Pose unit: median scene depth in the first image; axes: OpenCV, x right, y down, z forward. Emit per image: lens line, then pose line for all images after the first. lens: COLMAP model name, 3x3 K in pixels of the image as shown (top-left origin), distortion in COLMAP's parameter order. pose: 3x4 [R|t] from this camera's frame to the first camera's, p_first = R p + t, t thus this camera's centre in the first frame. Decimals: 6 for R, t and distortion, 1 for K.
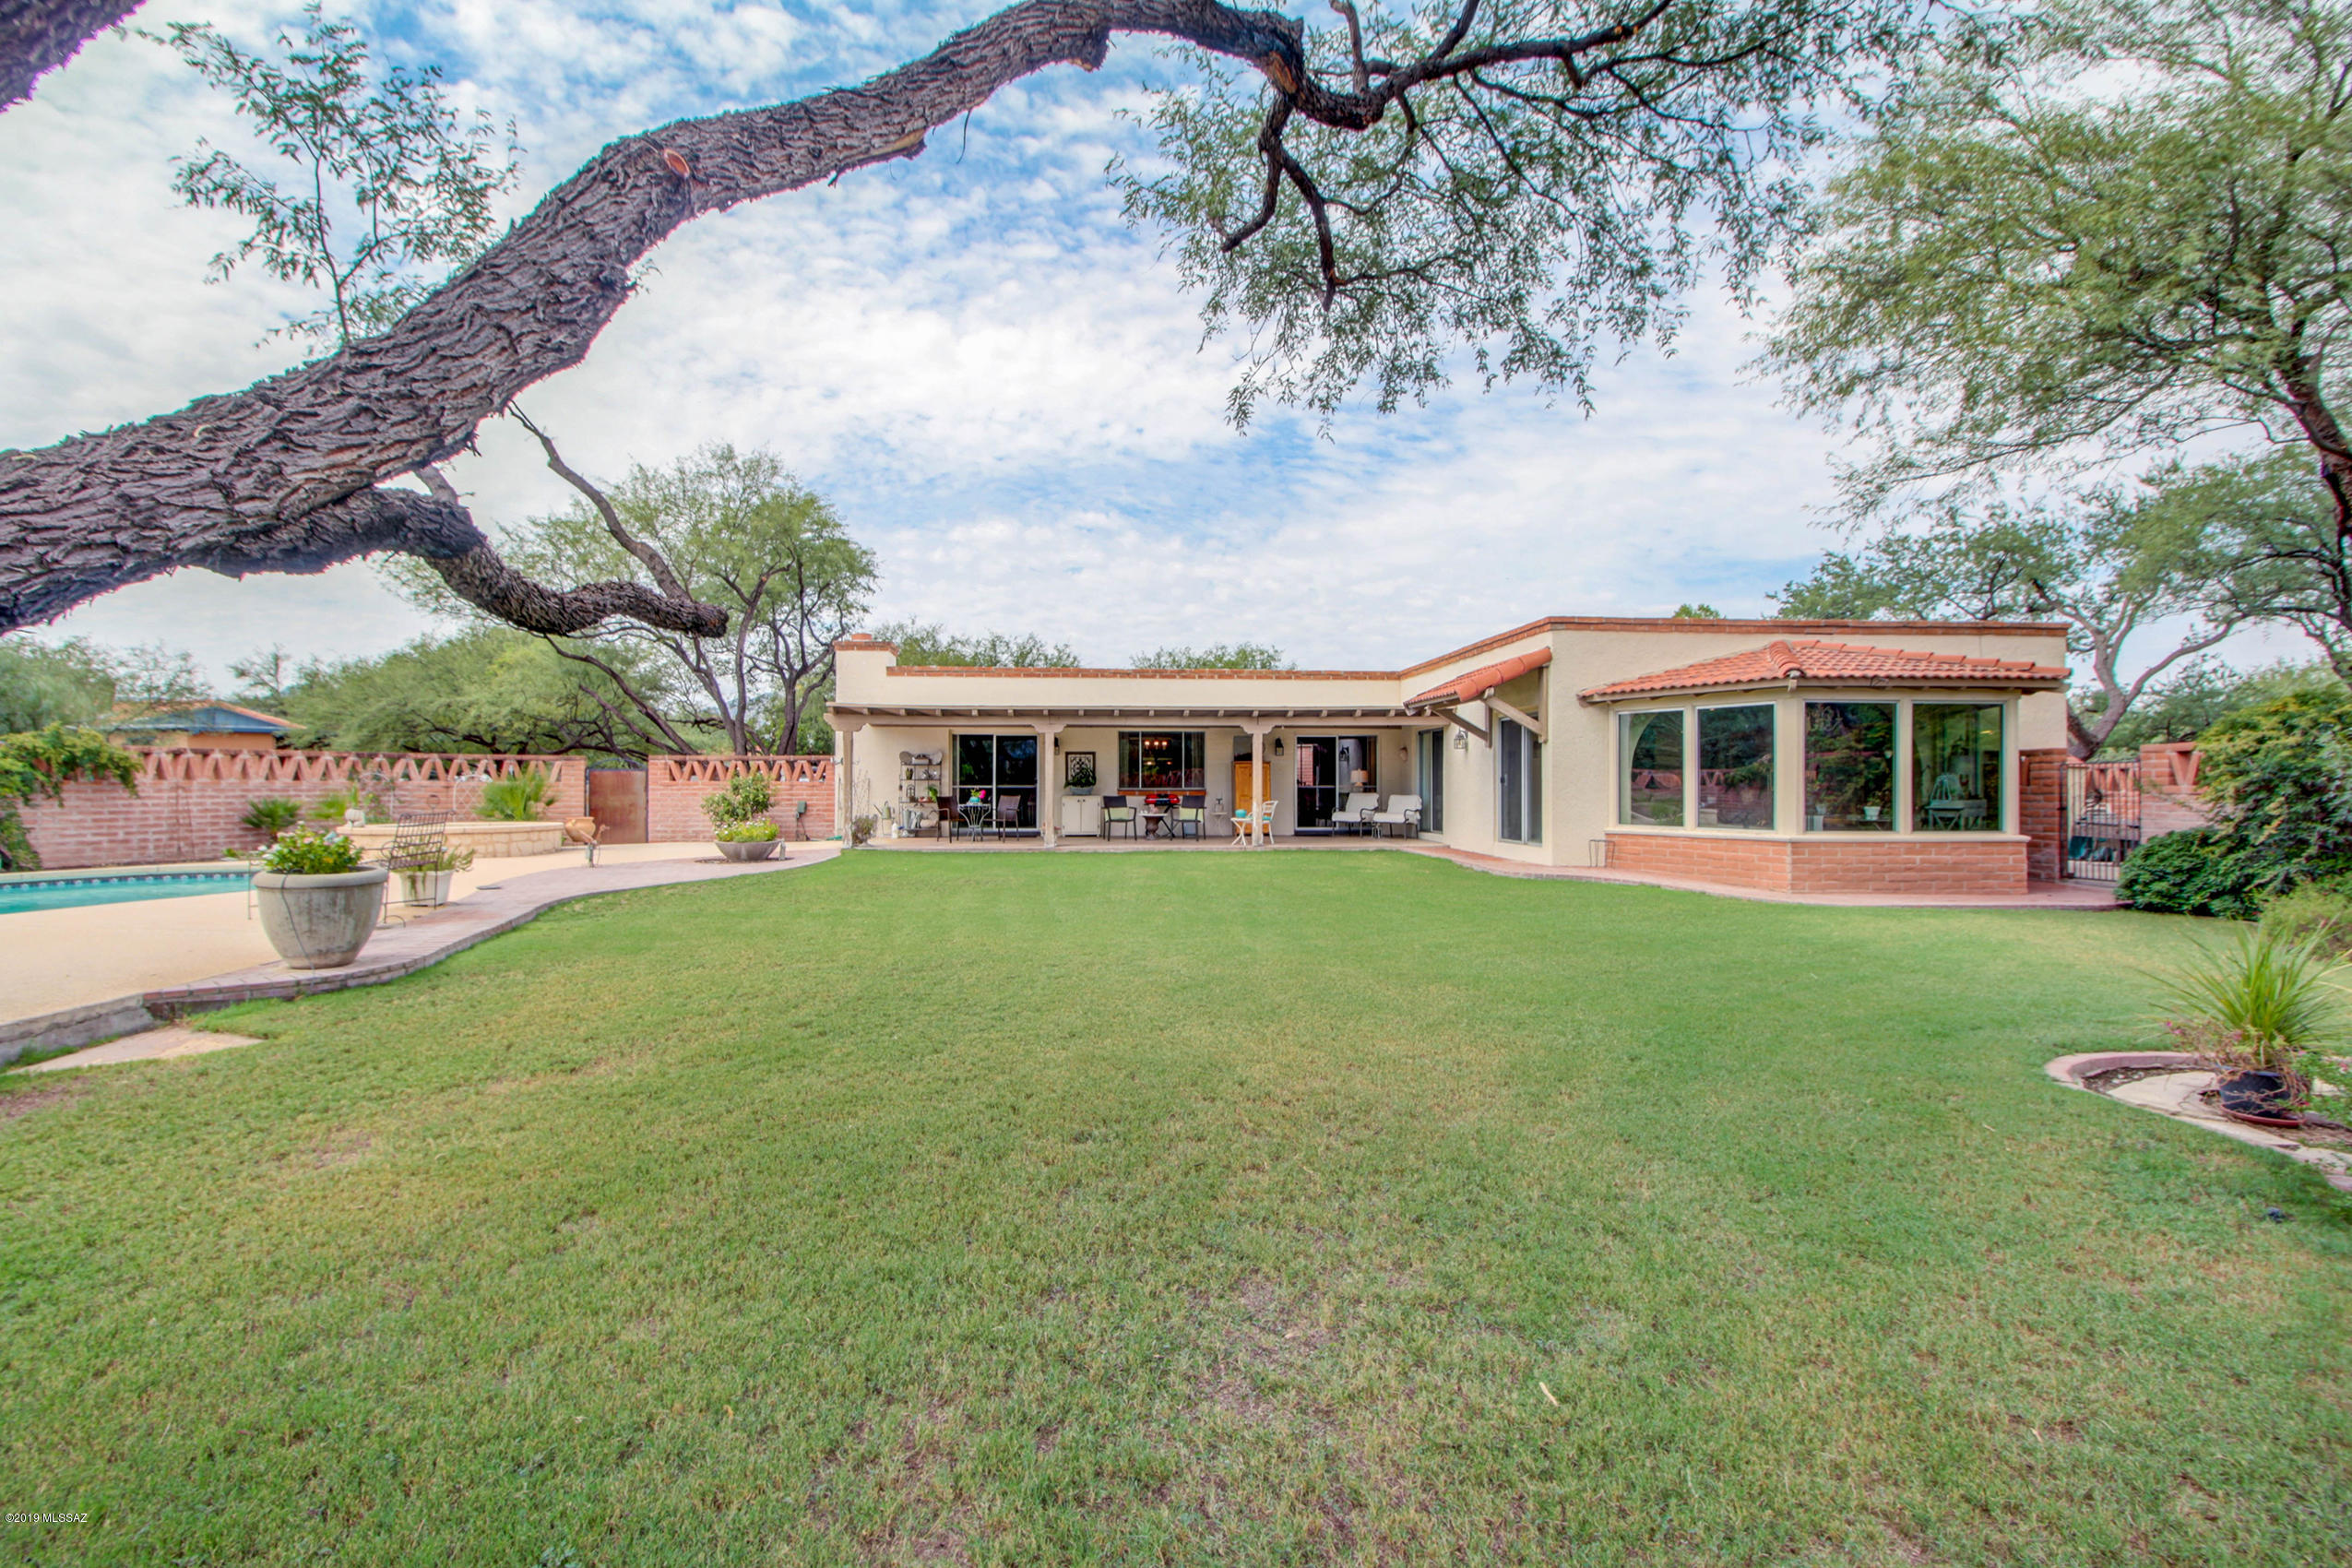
lens RADIAL K [[1067.6, 0, 1169.0], [0, 1067.6, 779.1], [0, 0, 1]] dist [0.026498, -0.015037]
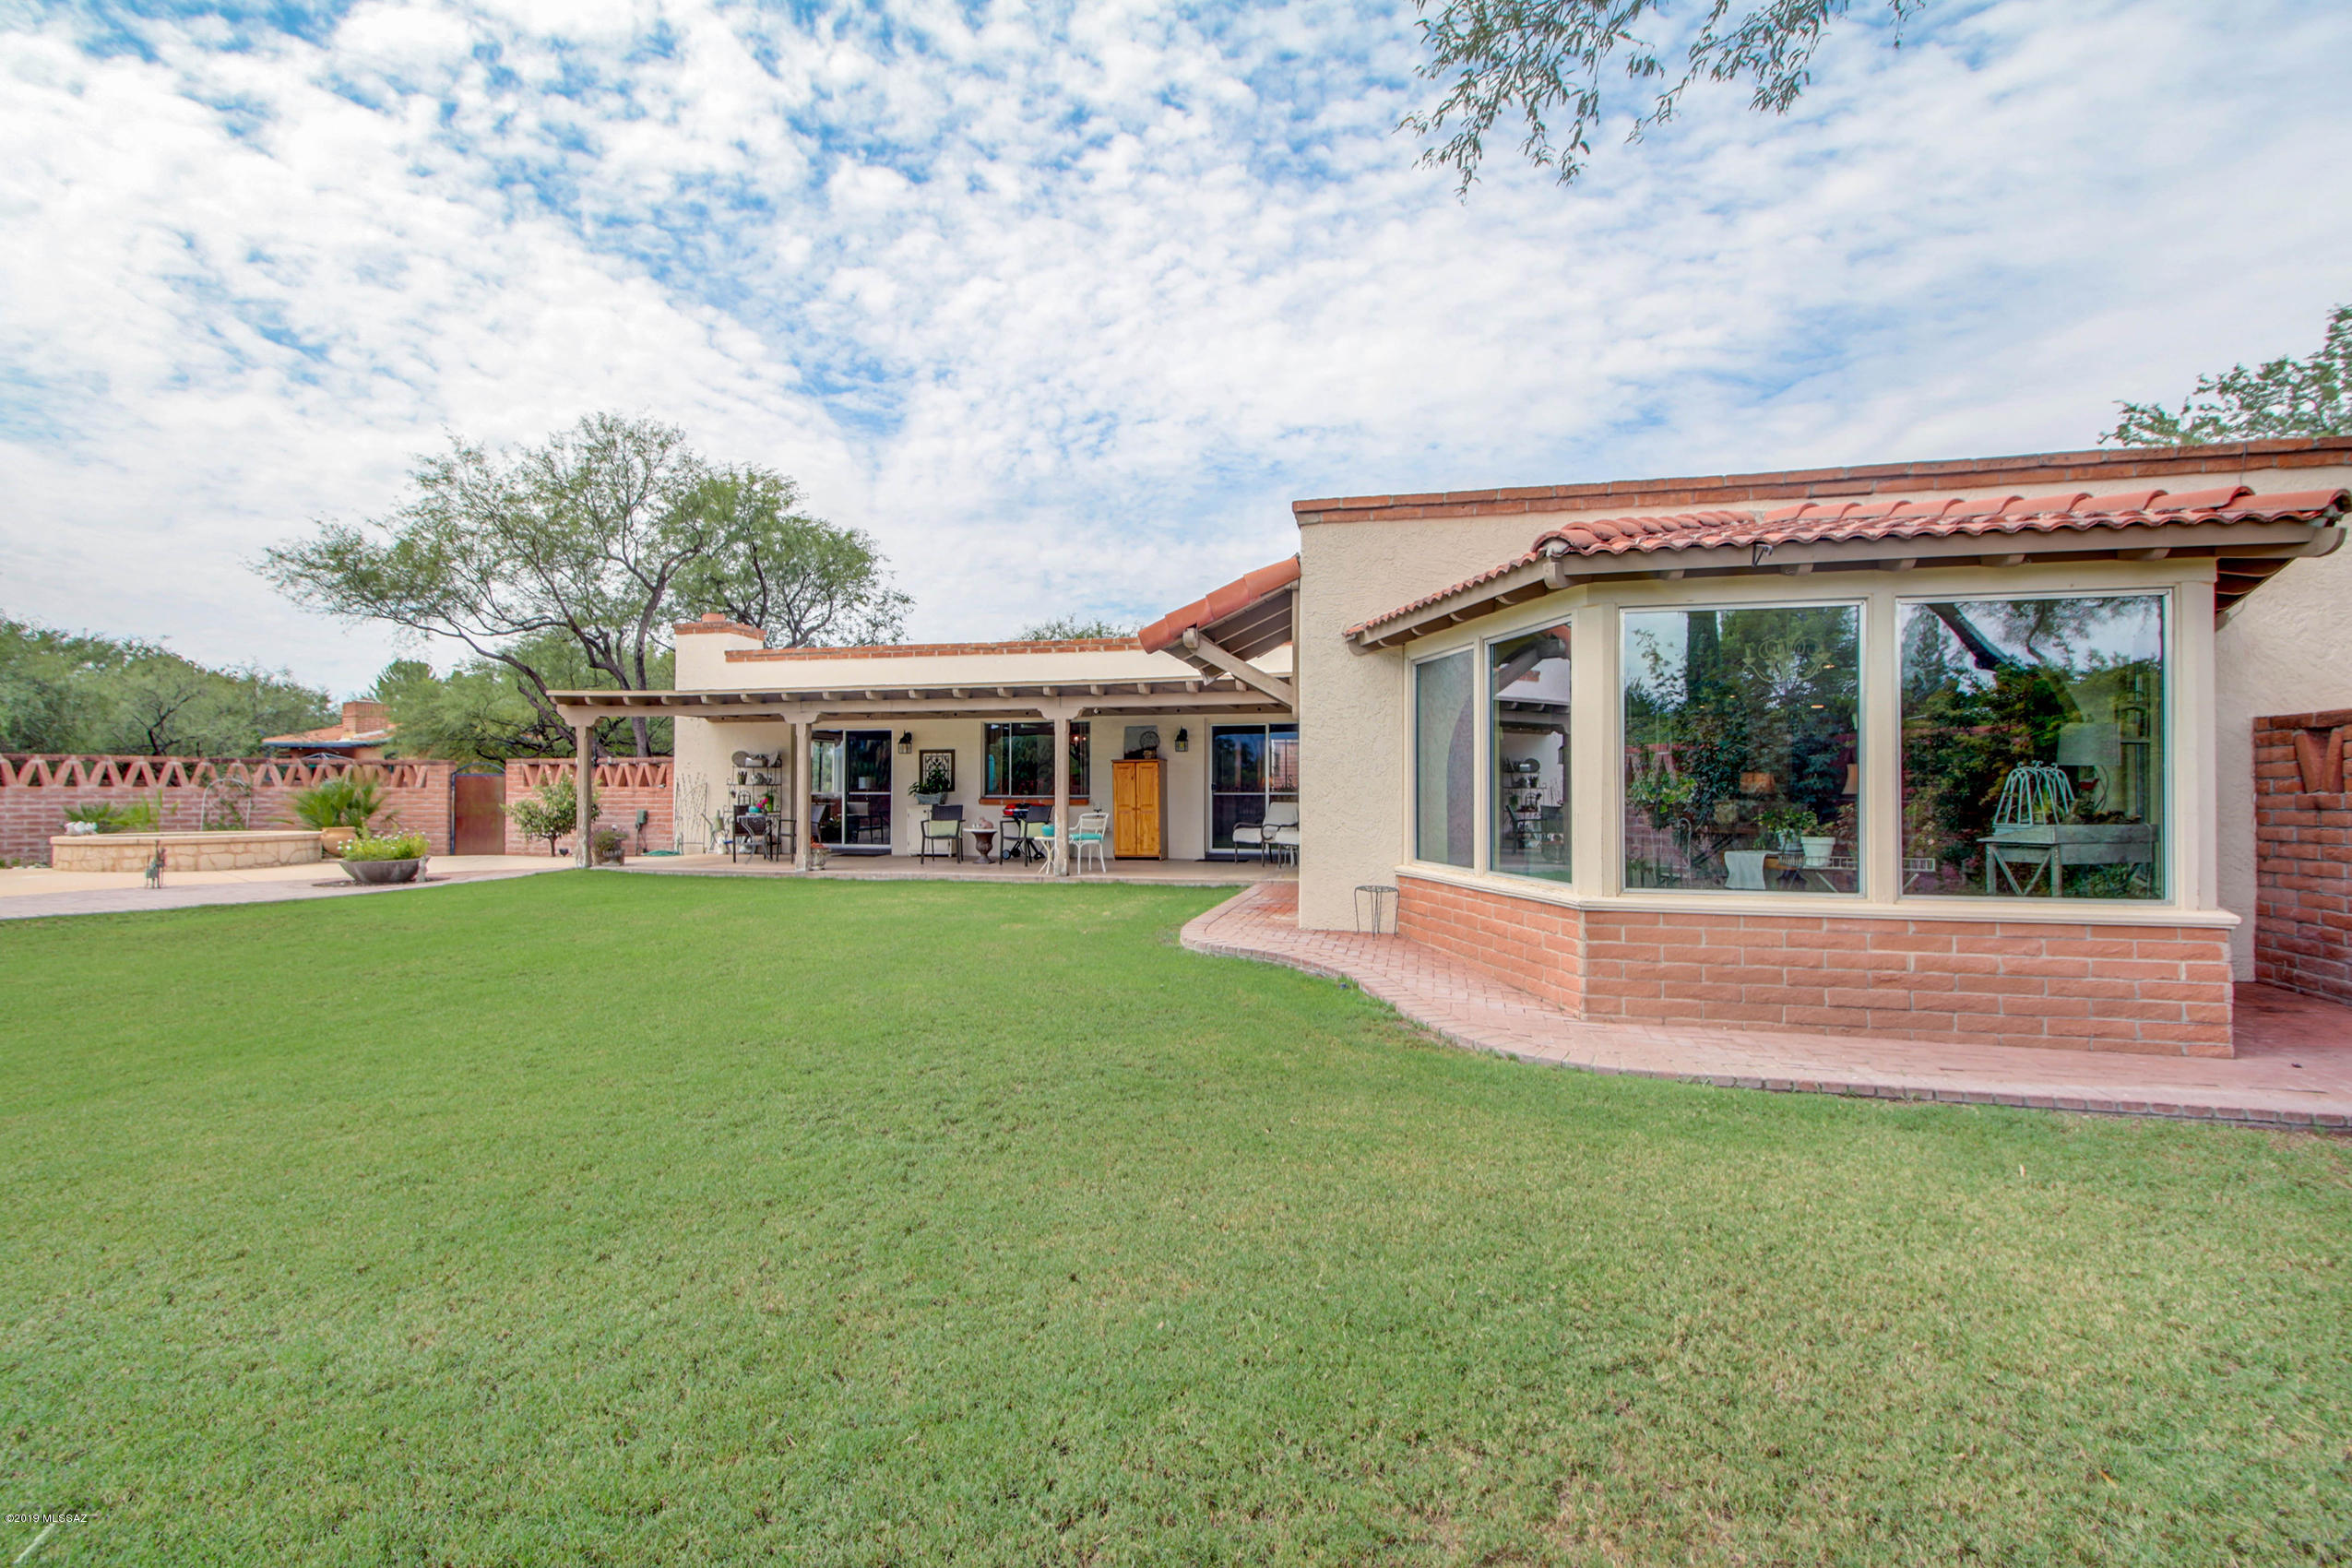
lens RADIAL K [[1067.6, 0, 1169.0], [0, 1067.6, 779.1], [0, 0, 1]] dist [0.026498, -0.015037]
pose [[0.953307, -0.003681, -0.301980, 0.340128], [0.001860, 0.999978, -0.006317, 0.002268], [0.301996, 0.005460, 0.953293, 0.309152]]
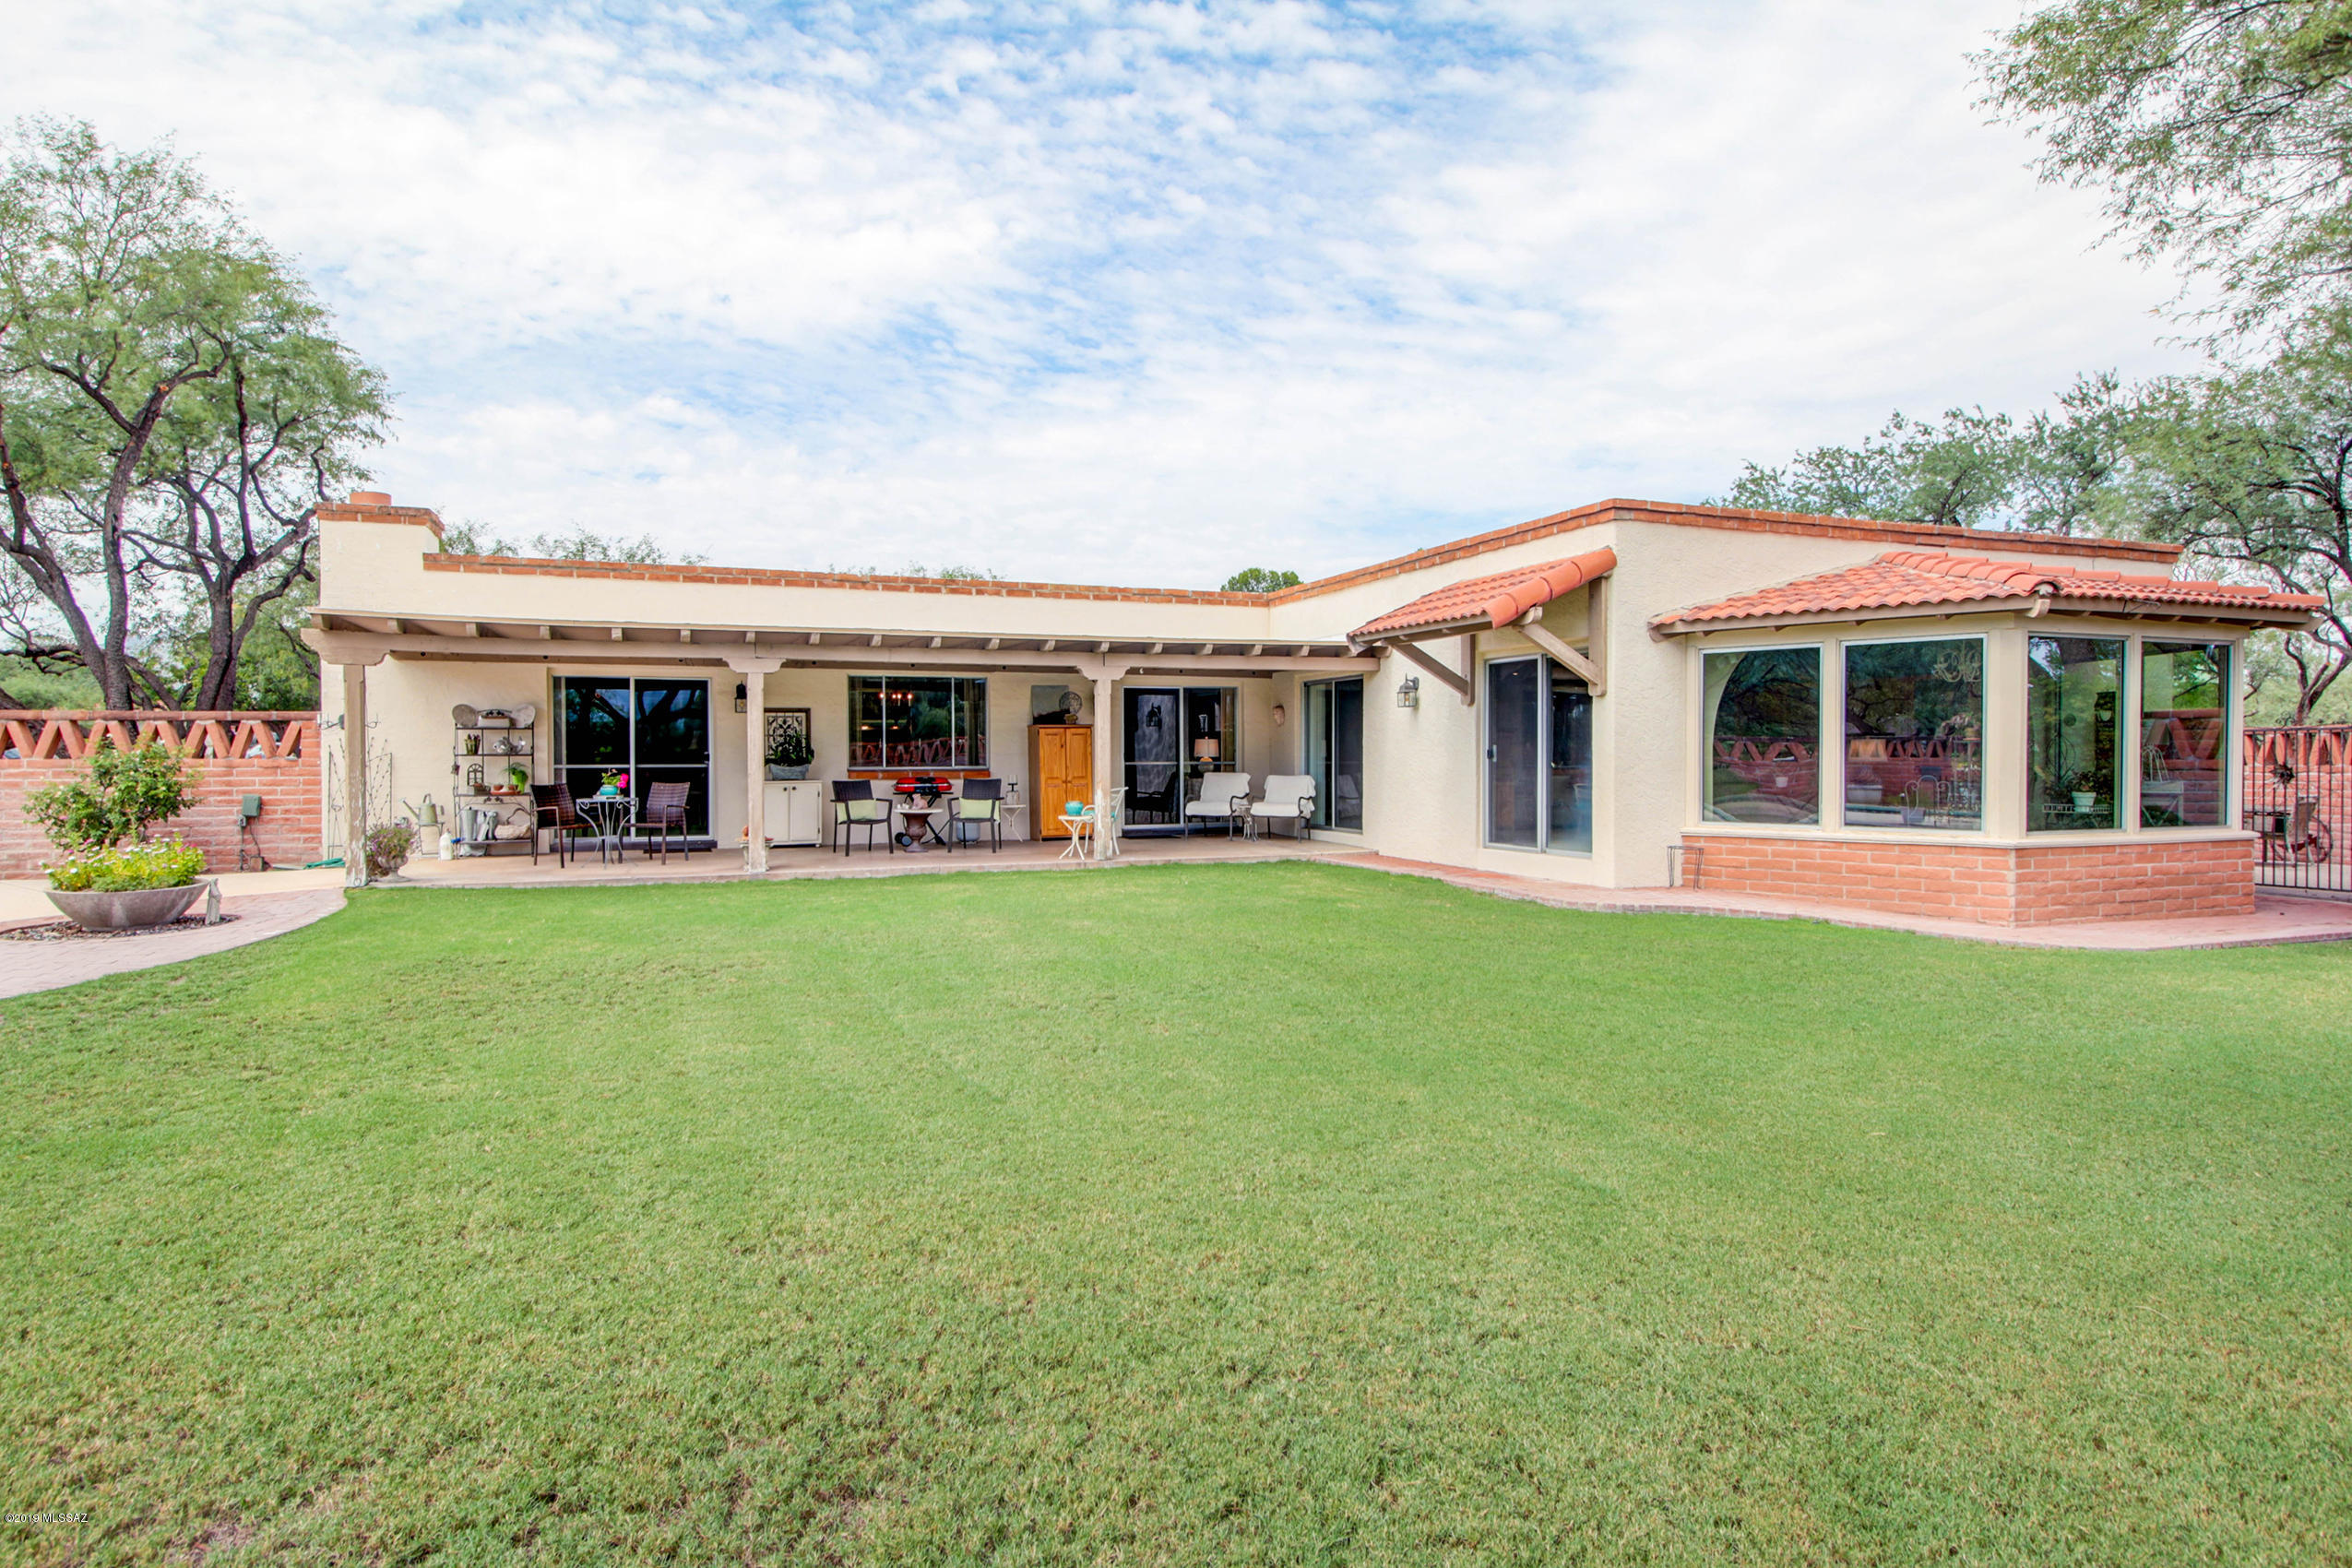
lens RADIAL K [[1291.4, 0, 1164.6], [0, 1291.4, 767.3], [0, 0, 1]] dist [0.005716, -0.000592]
pose [[0.957854, -0.006386, 0.287184, -0.090541], [0.002087, 0.999881, 0.015272, -0.002559], [-0.287247, -0.014029, 0.957754, 0.244899]]
